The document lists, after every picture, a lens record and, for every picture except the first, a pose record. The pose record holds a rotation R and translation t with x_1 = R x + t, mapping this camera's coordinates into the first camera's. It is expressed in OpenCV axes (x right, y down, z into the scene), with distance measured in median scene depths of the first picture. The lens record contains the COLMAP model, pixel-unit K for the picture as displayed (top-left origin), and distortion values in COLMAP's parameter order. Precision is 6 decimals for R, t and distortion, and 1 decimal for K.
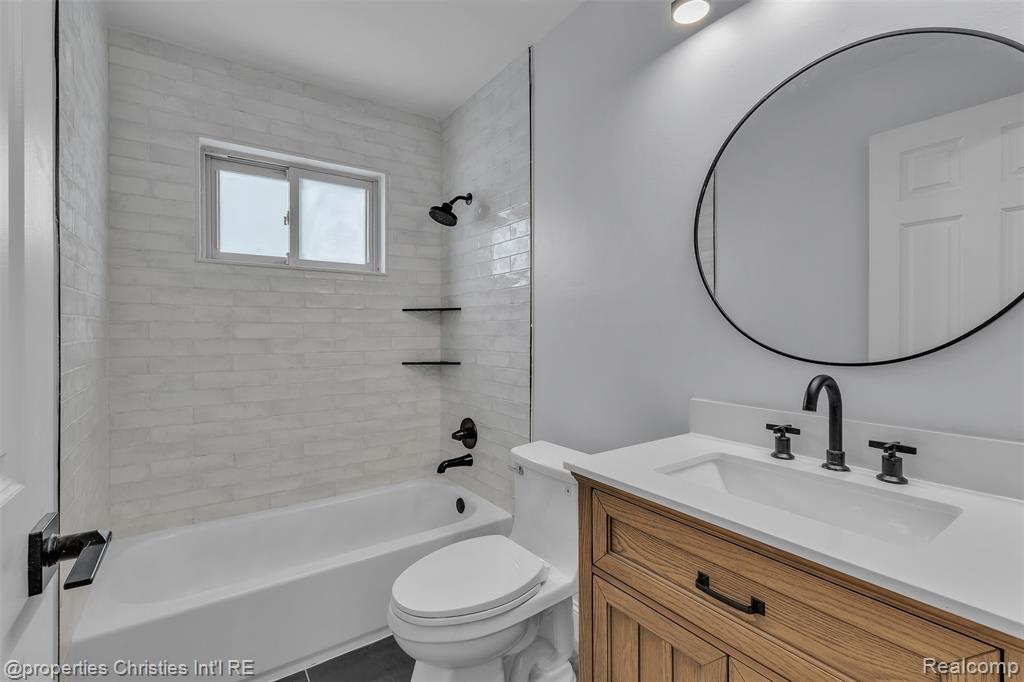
lens RADIAL K [[434.5, 0, 509.7], [0, 434.5, 336.1], [0, 0, 1]] dist [-0.001376, 0.000134]
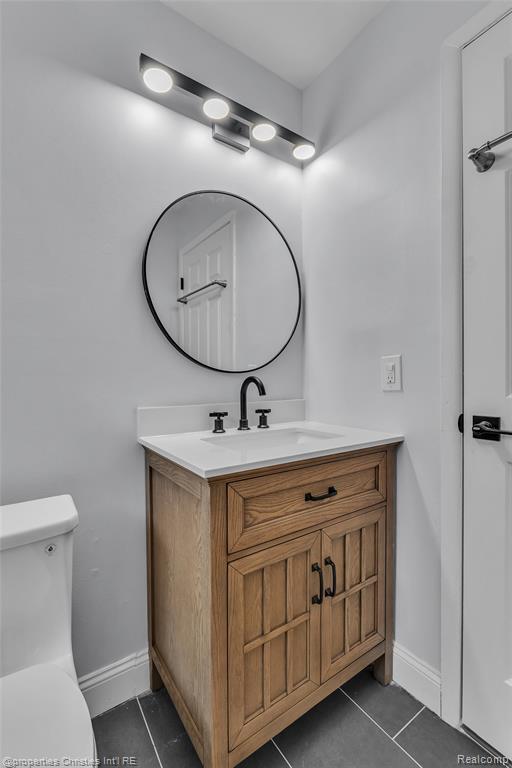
lens RADIAL K [[325.9, 0, 255.1], [0, 325.9, 381.3], [0, 0, 1]] dist [-0.001376, 0.000134]
pose [[0.032919, -0.008670, 0.999420, -0.649263], [0.008553, 0.999928, 0.008392, 0.099759], [-0.999421, 0.008271, 0.032991, 0.972081]]
